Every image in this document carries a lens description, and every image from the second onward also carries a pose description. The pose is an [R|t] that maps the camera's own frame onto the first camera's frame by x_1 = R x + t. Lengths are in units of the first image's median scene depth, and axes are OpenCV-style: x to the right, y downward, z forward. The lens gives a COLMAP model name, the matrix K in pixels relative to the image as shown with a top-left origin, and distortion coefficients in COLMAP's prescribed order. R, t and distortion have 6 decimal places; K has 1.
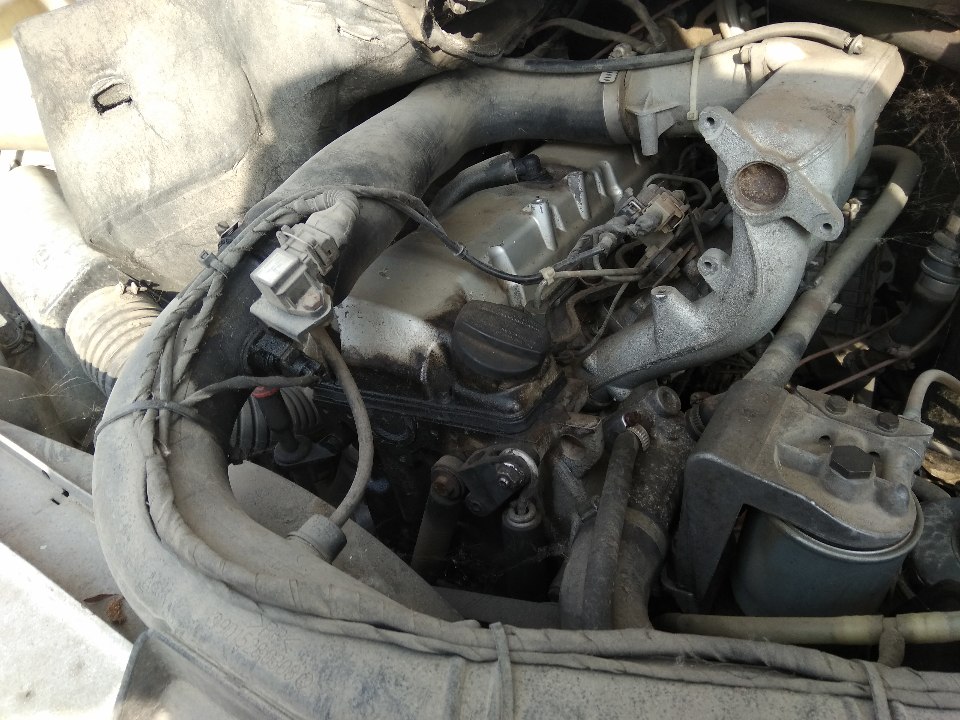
lens RADIAL K [[723.2, 0, 480.0], [0, 723.2, 360.0], [0, 0, 1]] dist [0.112011, -0.158044]
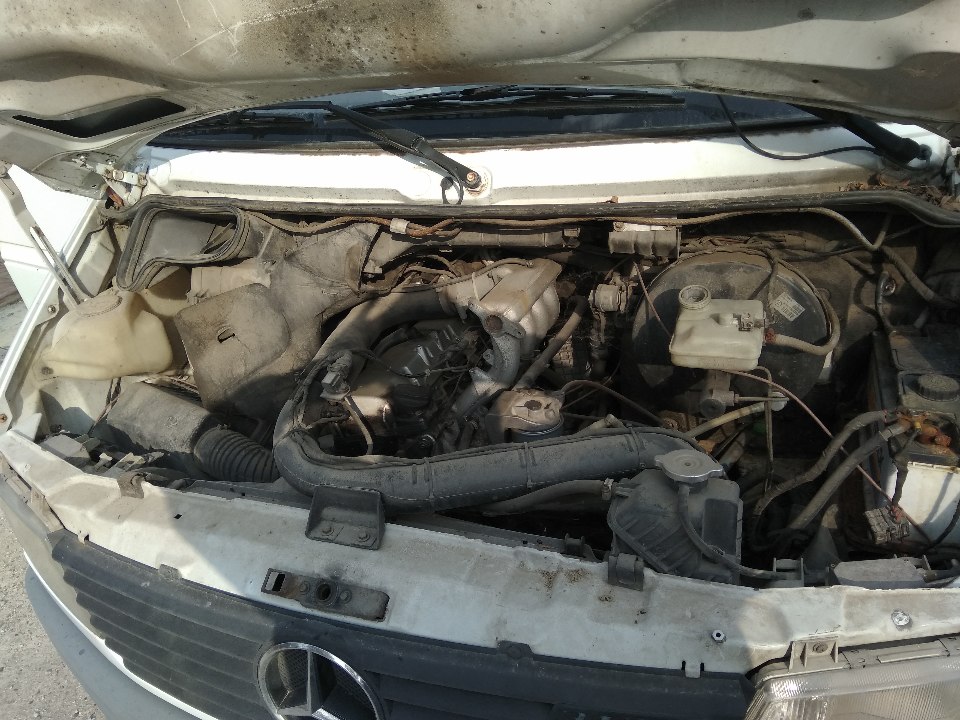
lens RADIAL K [[723.2, 0, 480.0], [0, 723.2, 360.0], [0, 0, 1]] dist [0.112011, -0.158044]
pose [[0.974348, -0.177236, 0.138686, -0.059773], [0.204611, 0.954258, -0.218006, 0.385973], [-0.093704, 0.240791, 0.966043, -1.292209]]
